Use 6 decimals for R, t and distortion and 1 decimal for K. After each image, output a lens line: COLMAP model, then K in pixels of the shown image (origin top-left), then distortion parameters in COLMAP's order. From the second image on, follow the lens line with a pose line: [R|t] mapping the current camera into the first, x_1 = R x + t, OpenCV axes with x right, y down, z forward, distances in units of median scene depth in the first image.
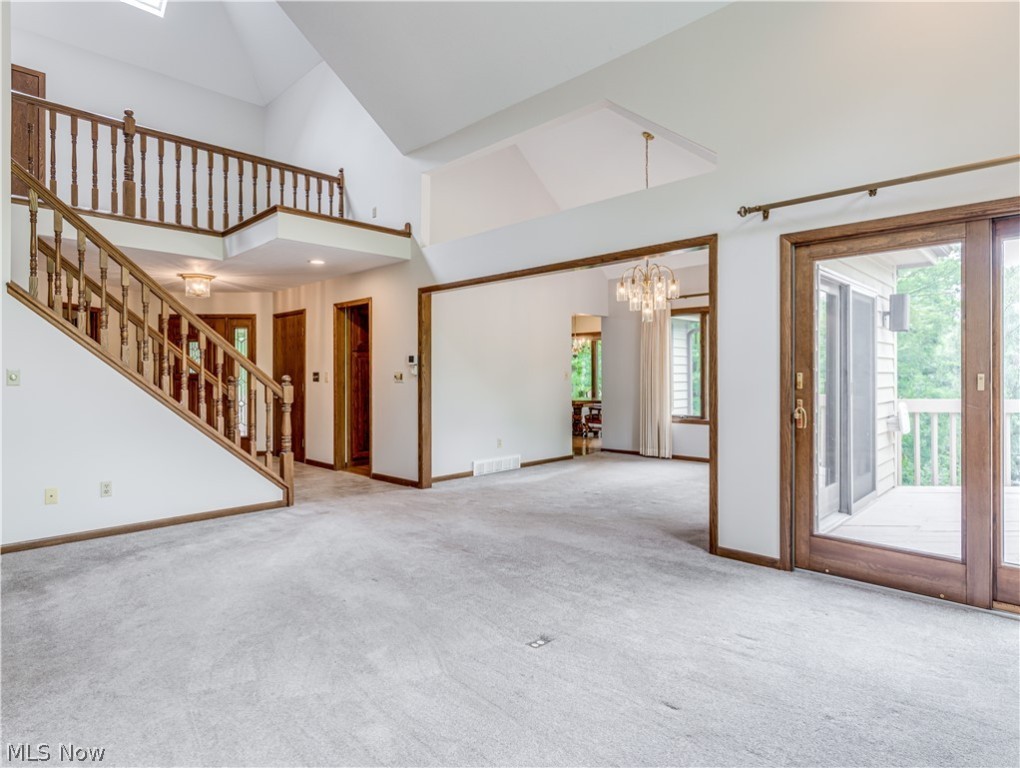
lens RADIAL K [[574.3, 0, 510.0], [0, 574.3, 384.0], [0, 0, 1]] dist [0.000413, -0.000132]
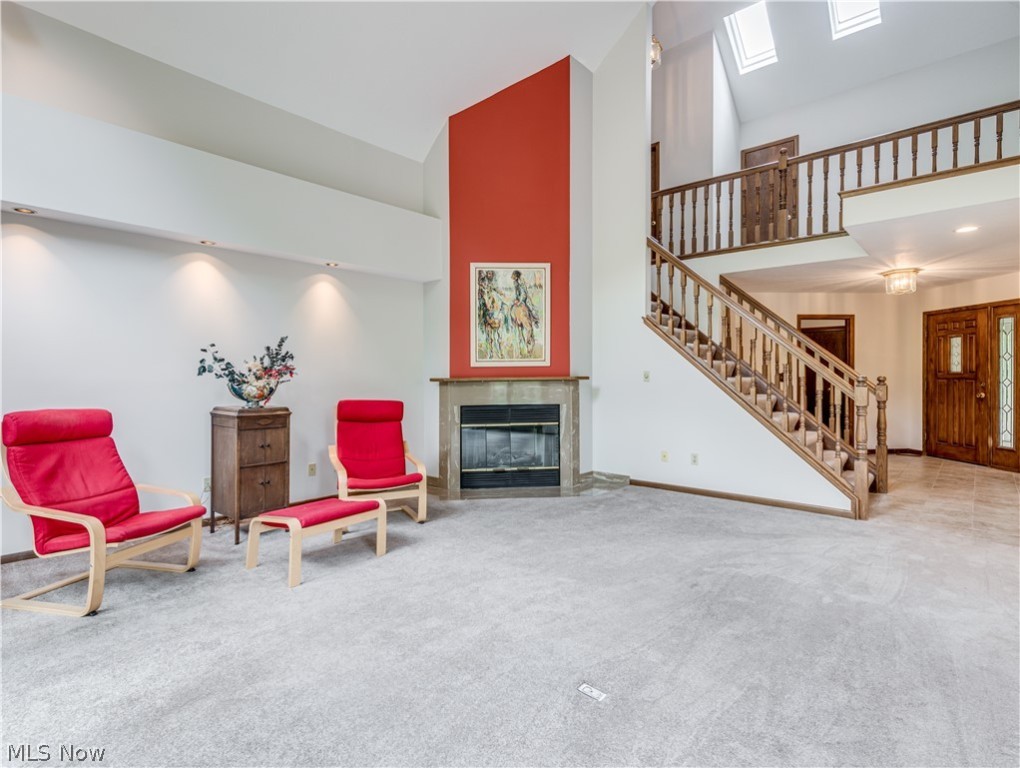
lens RADIAL K [[515.8, 0, 510.0], [0, 515.8, 384.0], [0, 0, 1]] dist [0.000389, 0.000061]
pose [[0.044786, 0.021138, -0.998773, 0.338291], [-0.013427, 0.999699, 0.020555, -0.008930], [0.998906, 0.012490, 0.045056, 0.356000]]
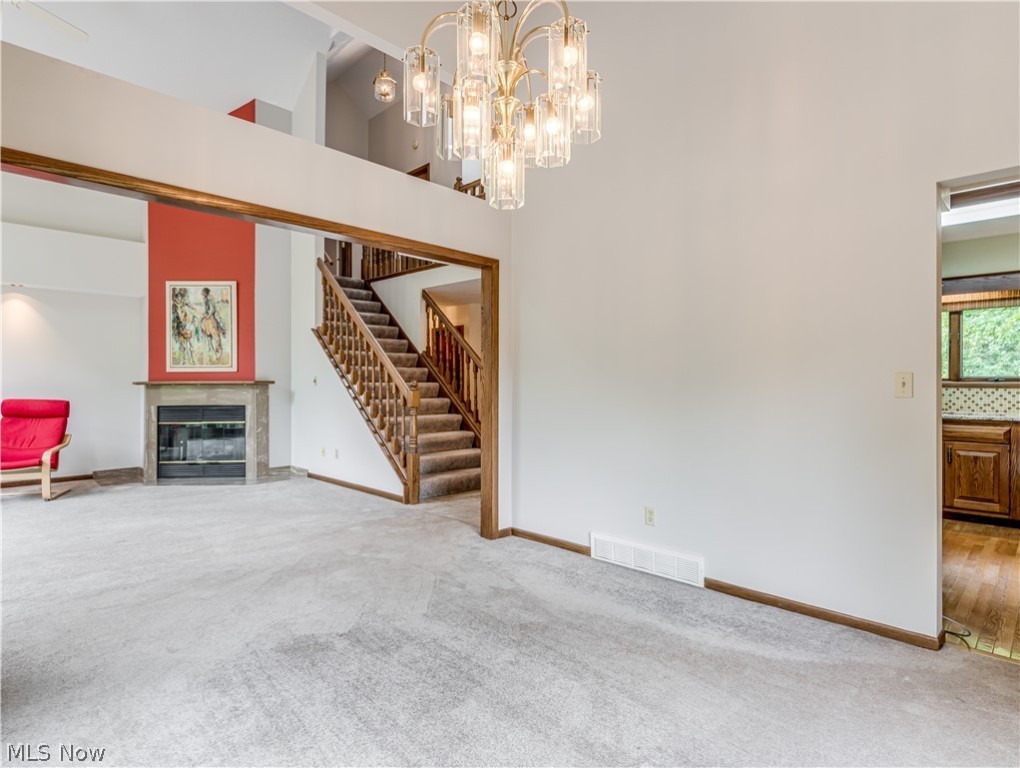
lens RADIAL K [[543.0, 0, 510.0], [0, 543.0, 384.0], [0, 0, 1]] dist [-0.002258, -0.001308]
pose [[0.010024, 0.007070, -0.999925, 0.527198], [-0.018806, 0.999799, 0.006881, -0.015808], [0.999773, 0.018736, 0.010155, 1.011555]]
